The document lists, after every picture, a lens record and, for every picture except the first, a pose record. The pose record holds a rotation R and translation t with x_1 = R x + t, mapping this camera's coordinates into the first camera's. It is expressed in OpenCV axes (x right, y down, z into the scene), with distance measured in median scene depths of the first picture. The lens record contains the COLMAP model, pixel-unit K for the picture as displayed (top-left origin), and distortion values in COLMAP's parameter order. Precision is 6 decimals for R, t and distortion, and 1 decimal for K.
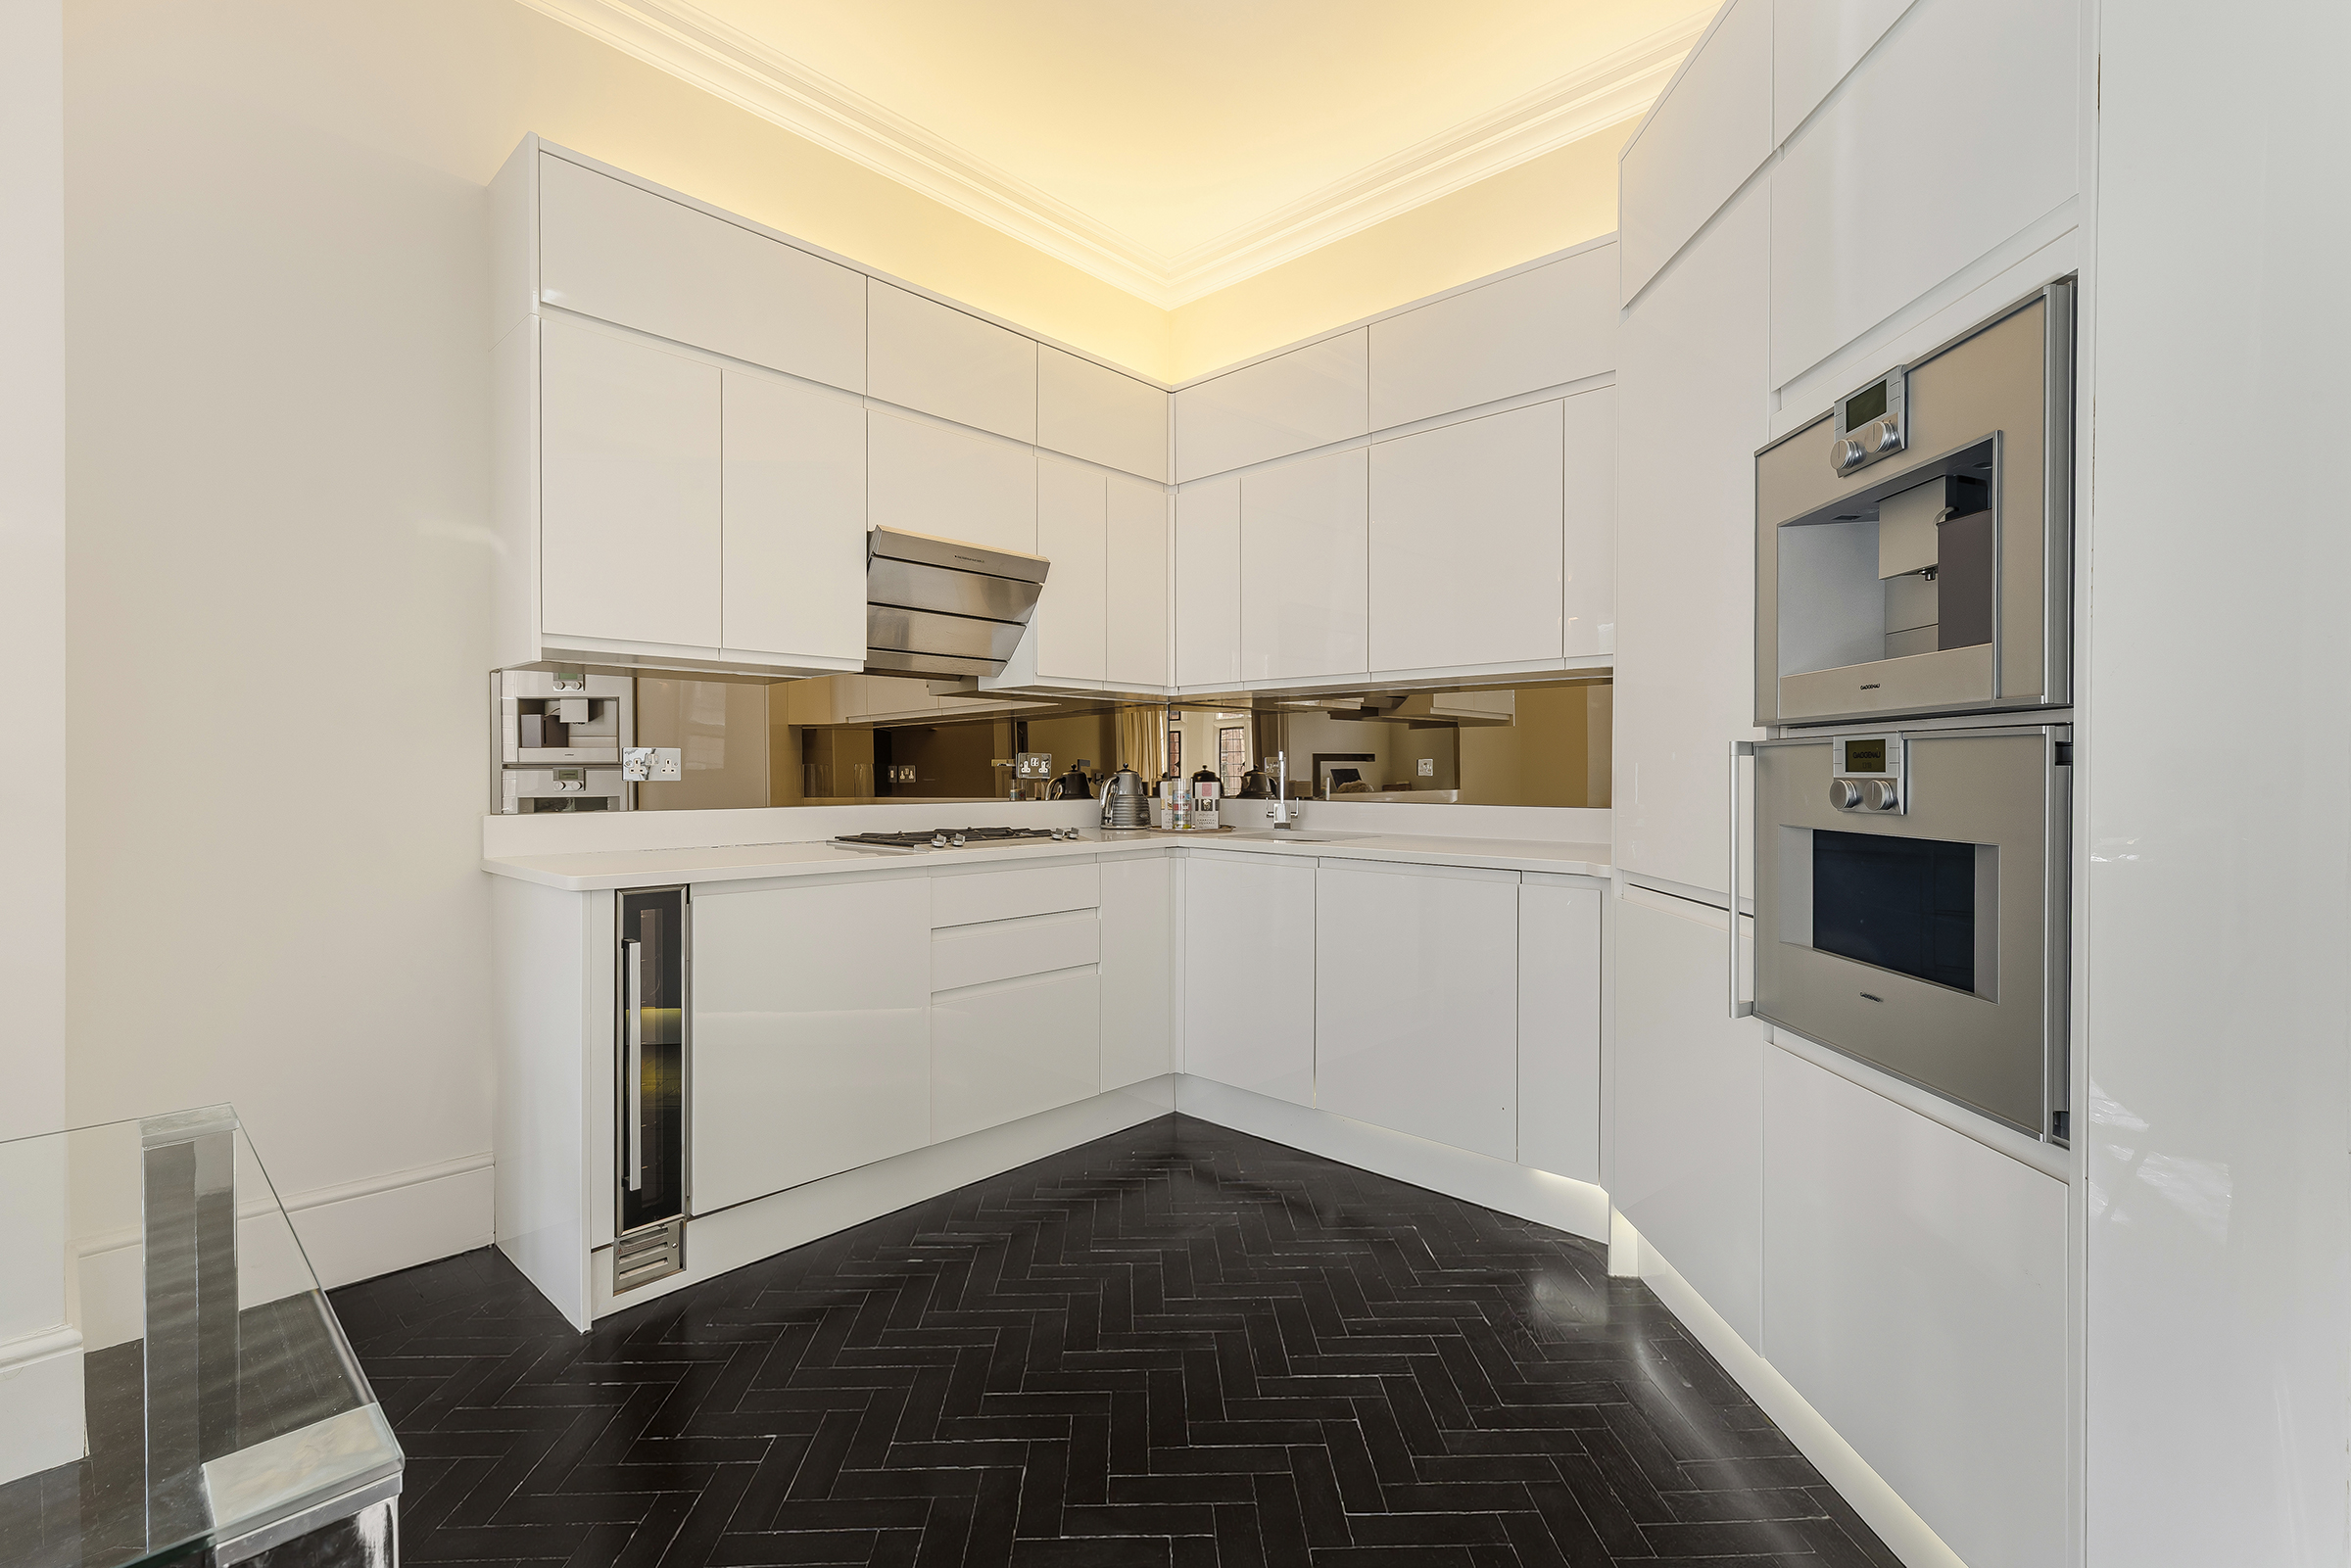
lens RADIAL K [[1063.2, 0, 1164.6], [0, 1063.2, 780.4], [0, 0, 1]] dist [0.004882, 0.000410]
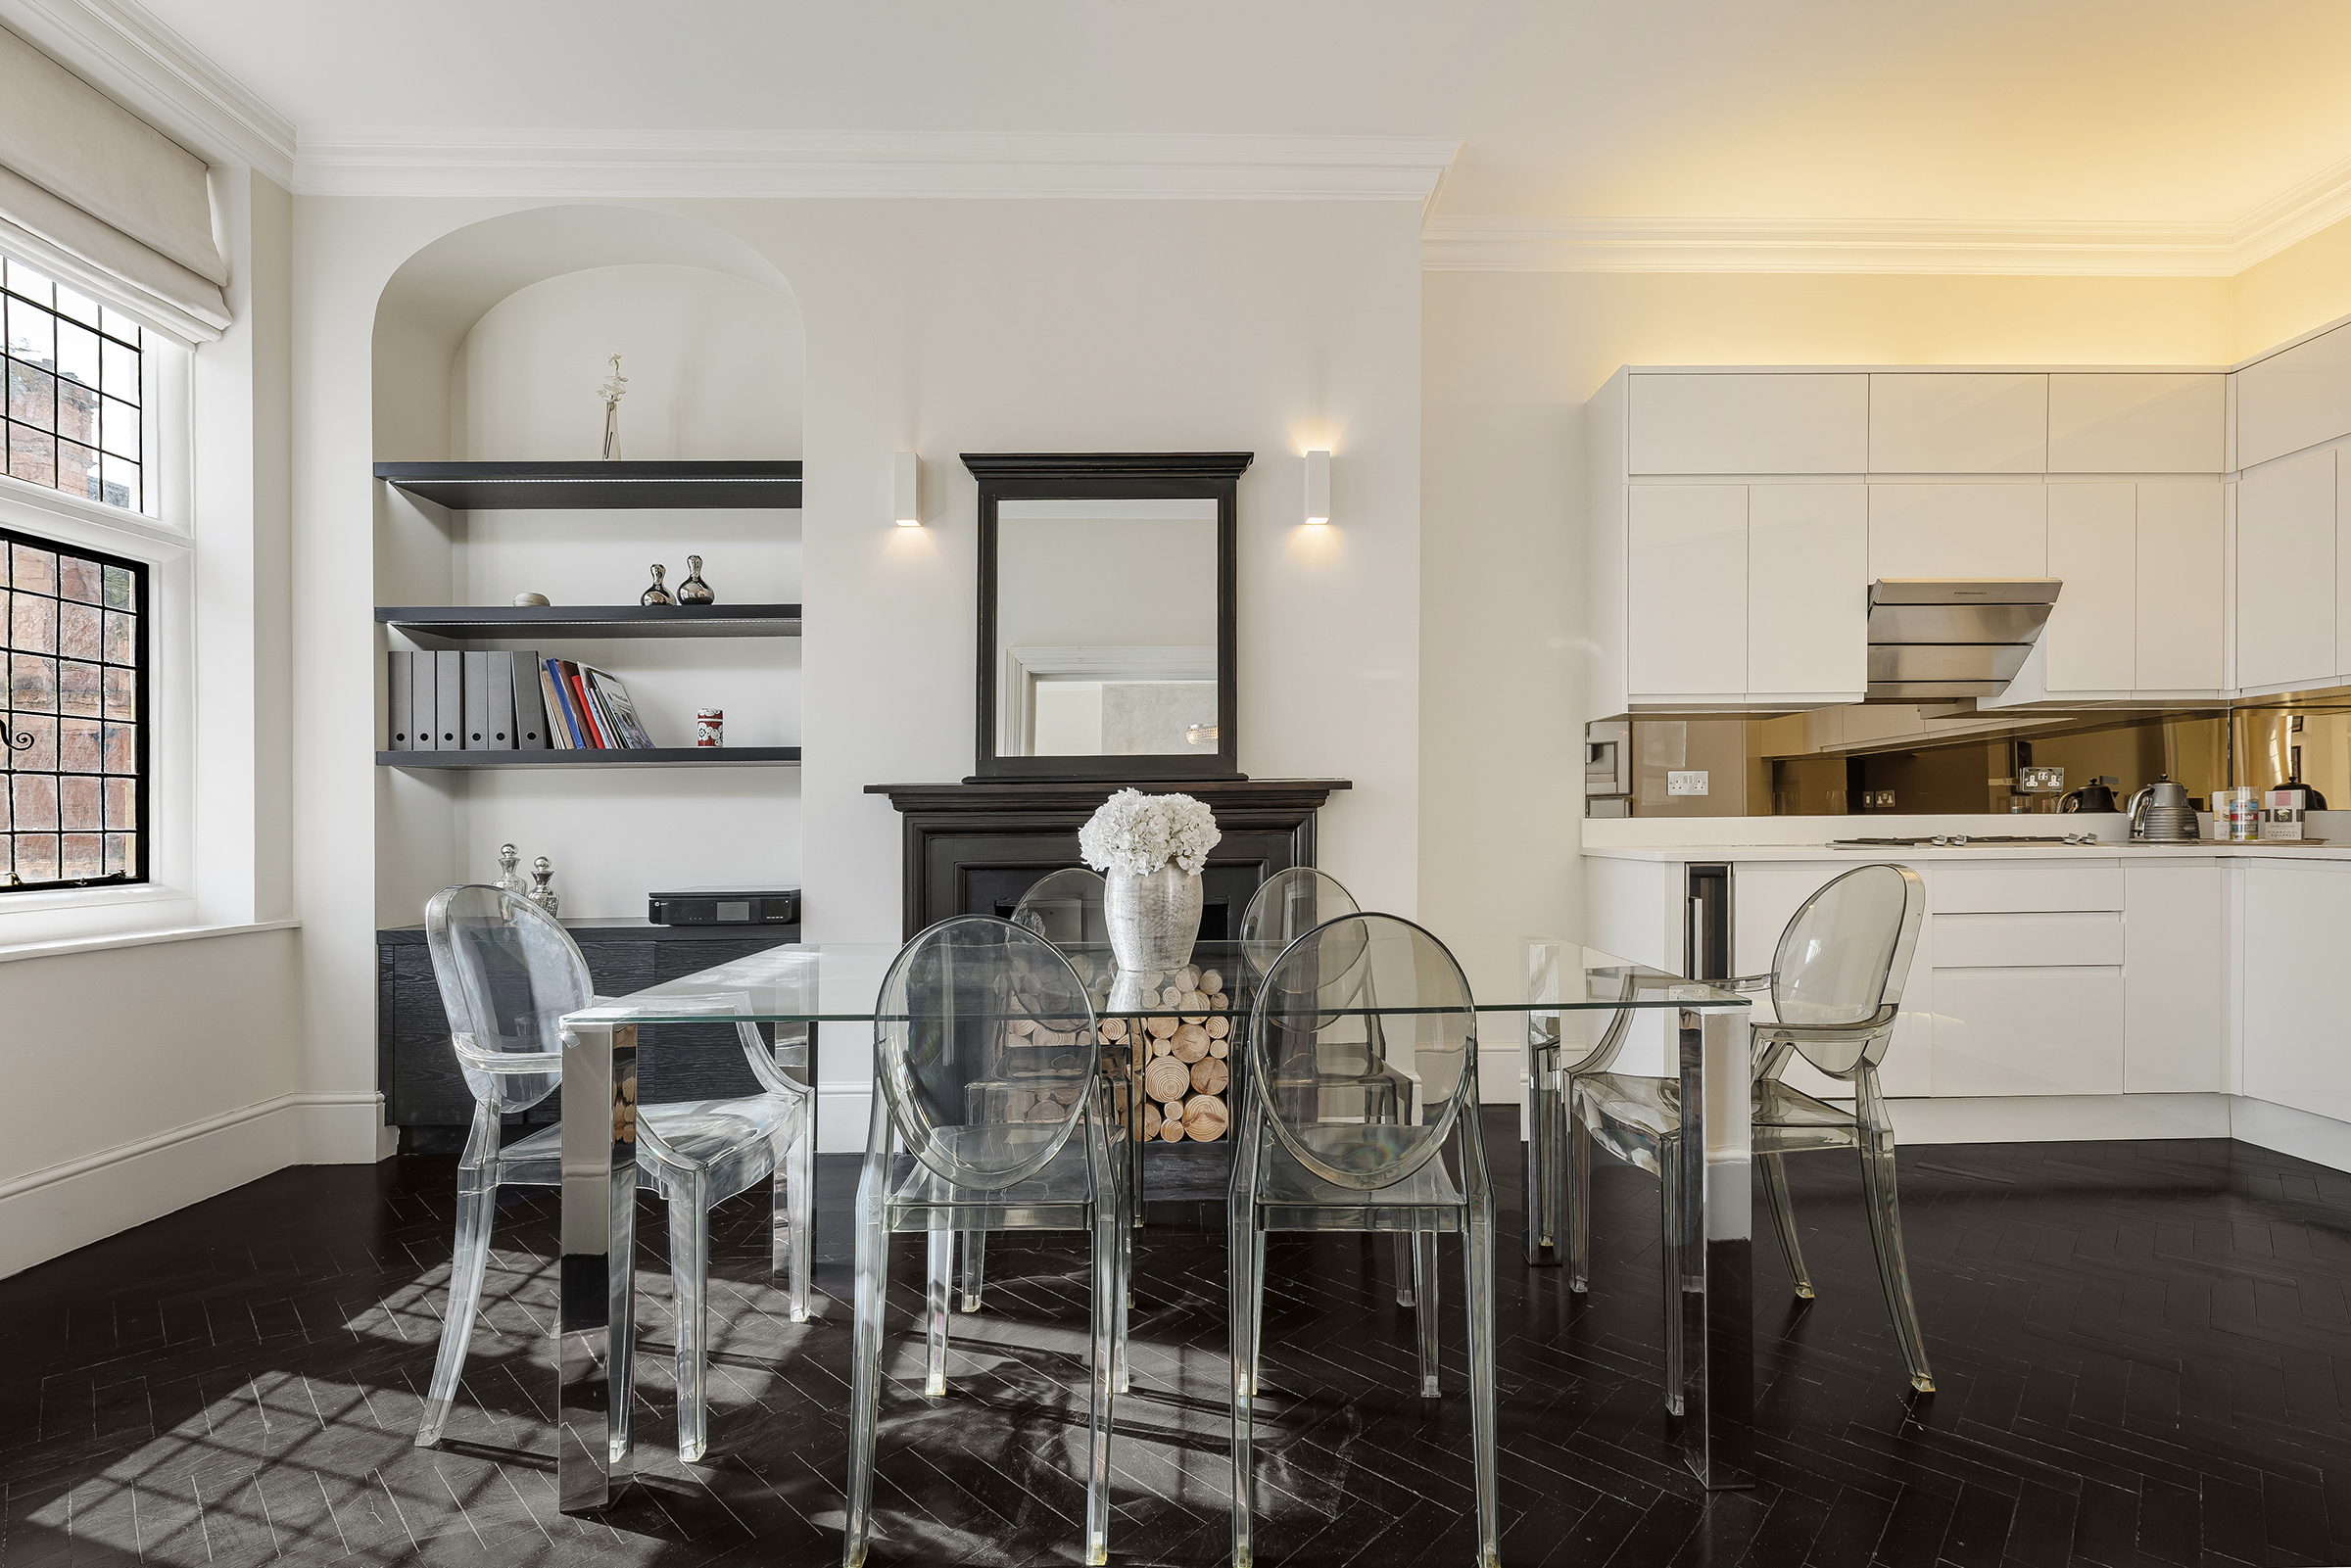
lens RADIAL K [[1063.2, 0, 1194.1], [0, 1063.2, 836.7], [0, 0, 1]] dist [0.004882, 0.000410]
pose [[0.703995, 0.002252, -0.710202, 0.034214], [0.003665, 0.999970, 0.006804, 0.032662], [0.710196, -0.007393, 0.703965, -0.321135]]
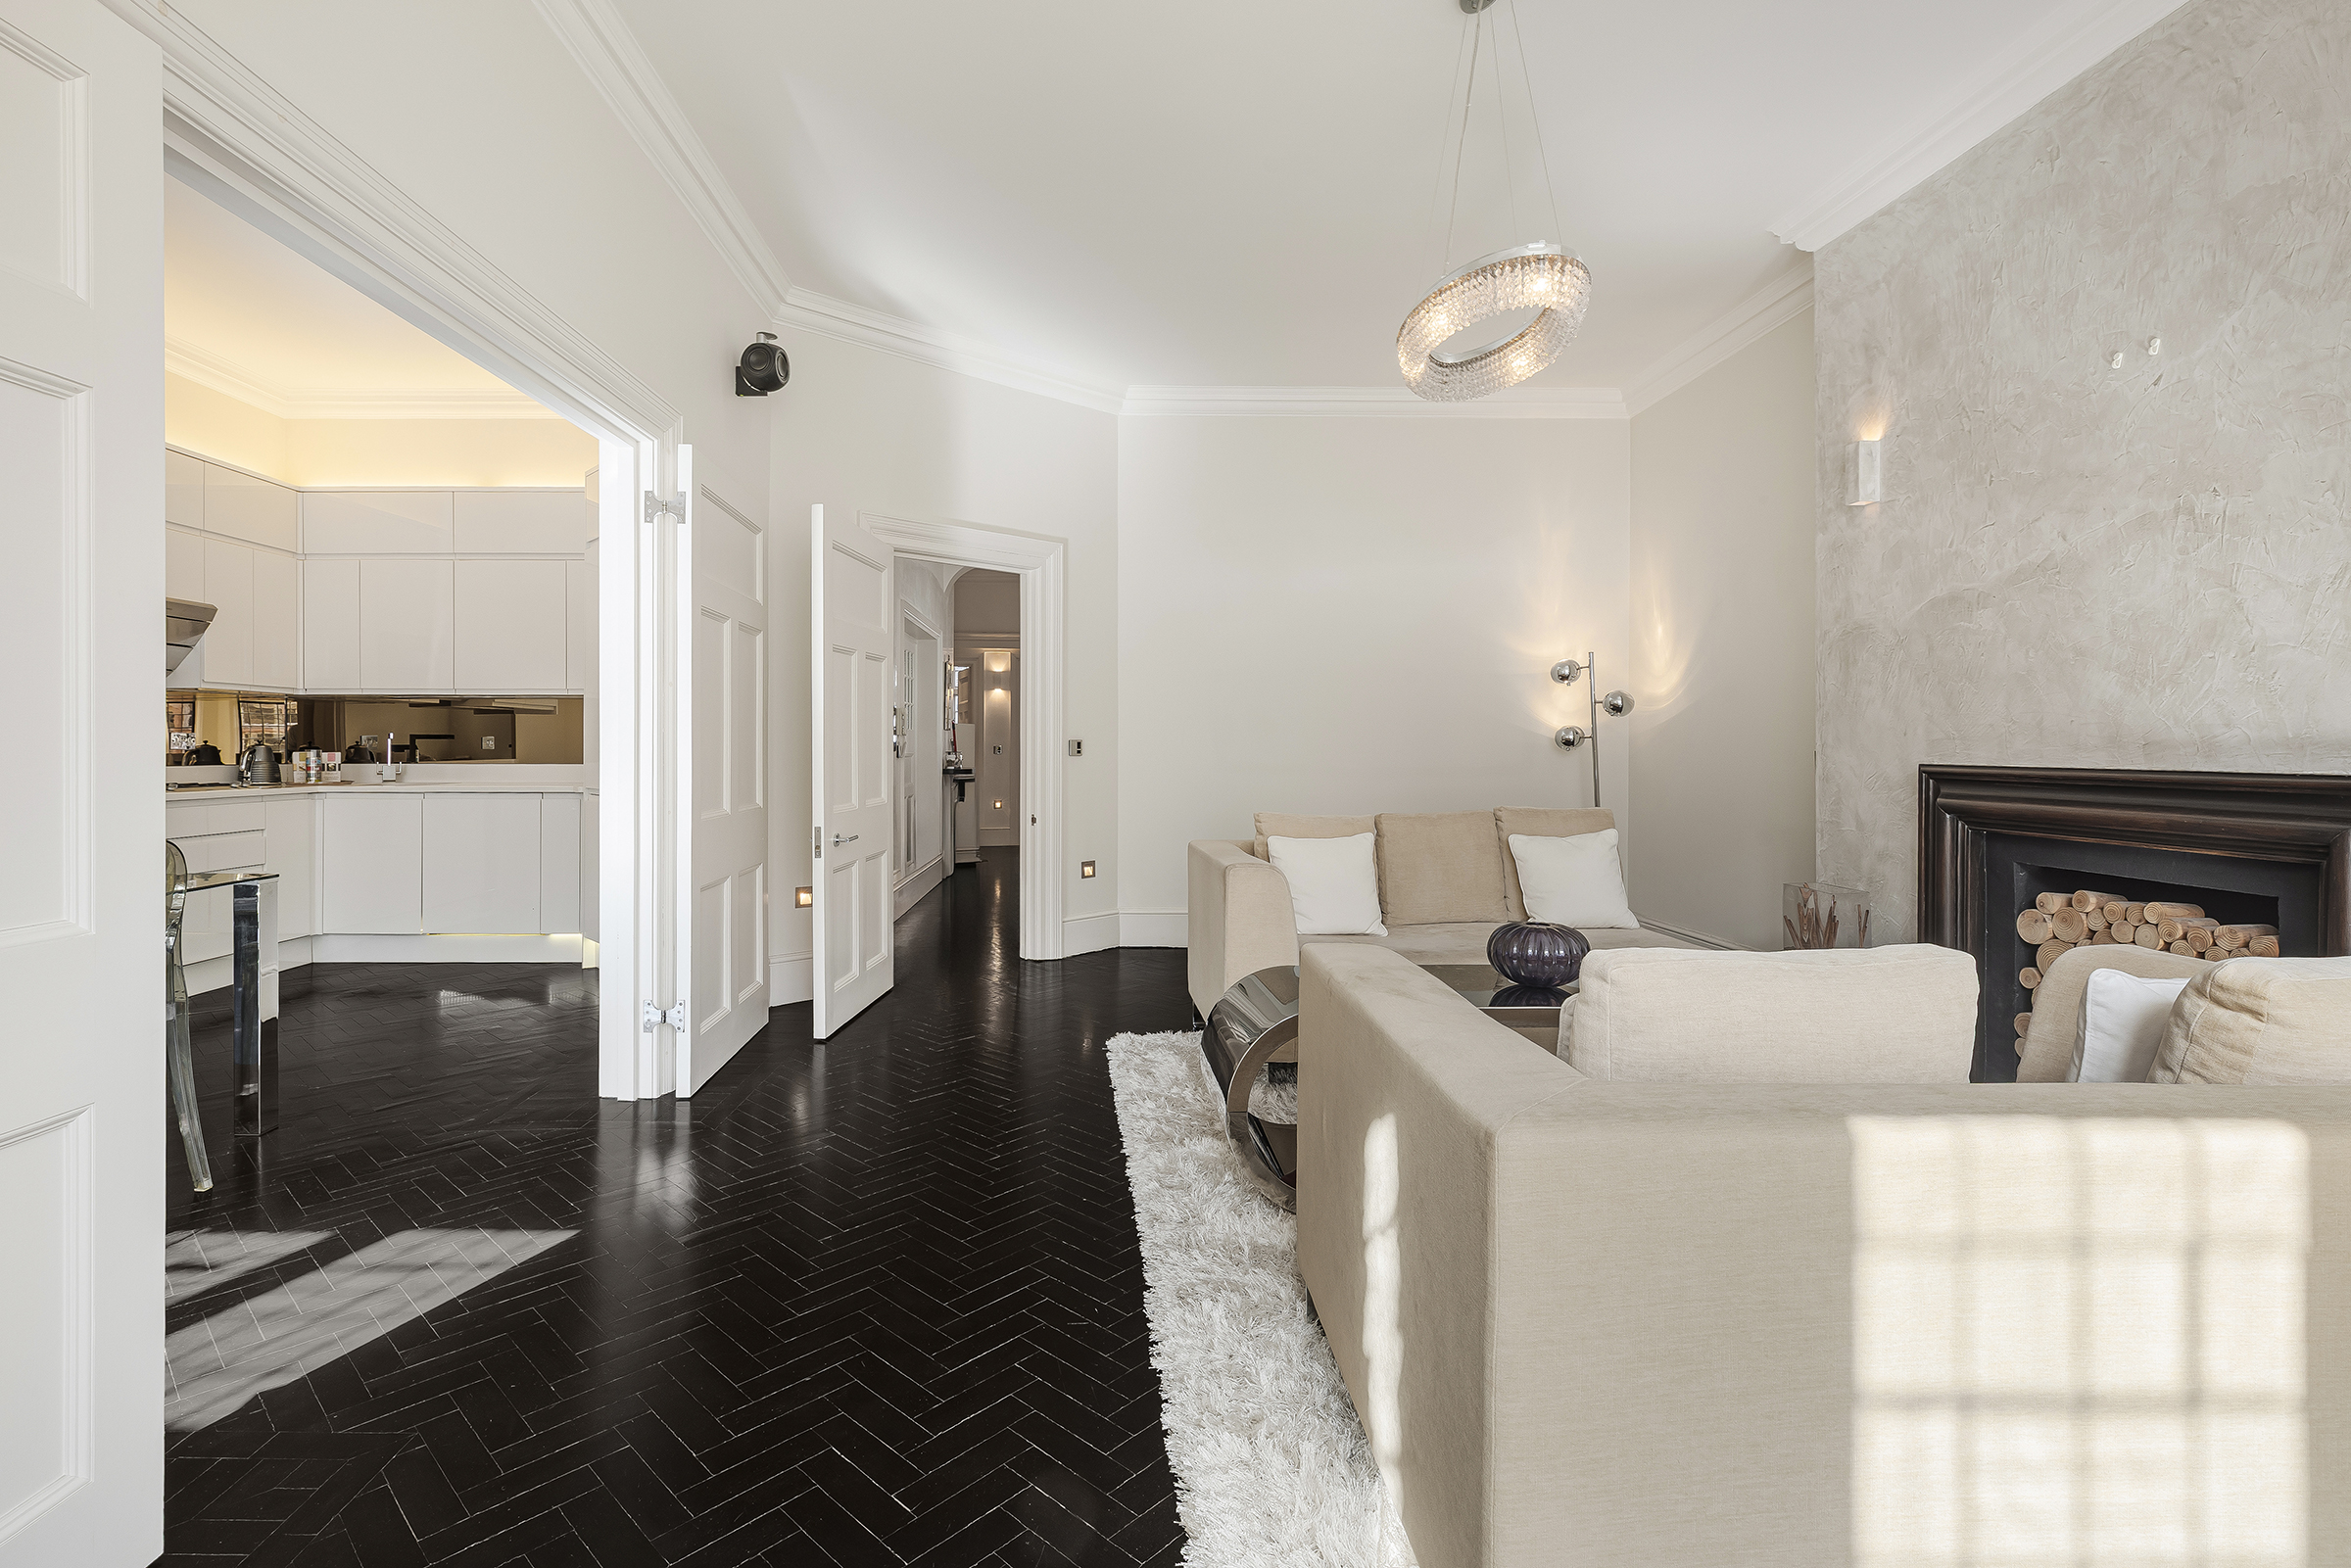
lens RADIAL K [[1063.2, 0, 1095.9], [0, 1063.2, 743.2], [0, 0, 1]] dist [0.004882, 0.000410]
pose [[0.721514, 0.005215, 0.692380, -0.236502], [0.003072, 0.999938, -0.010733, 0.008651], [-0.692393, 0.009871, 0.721453, -0.906706]]
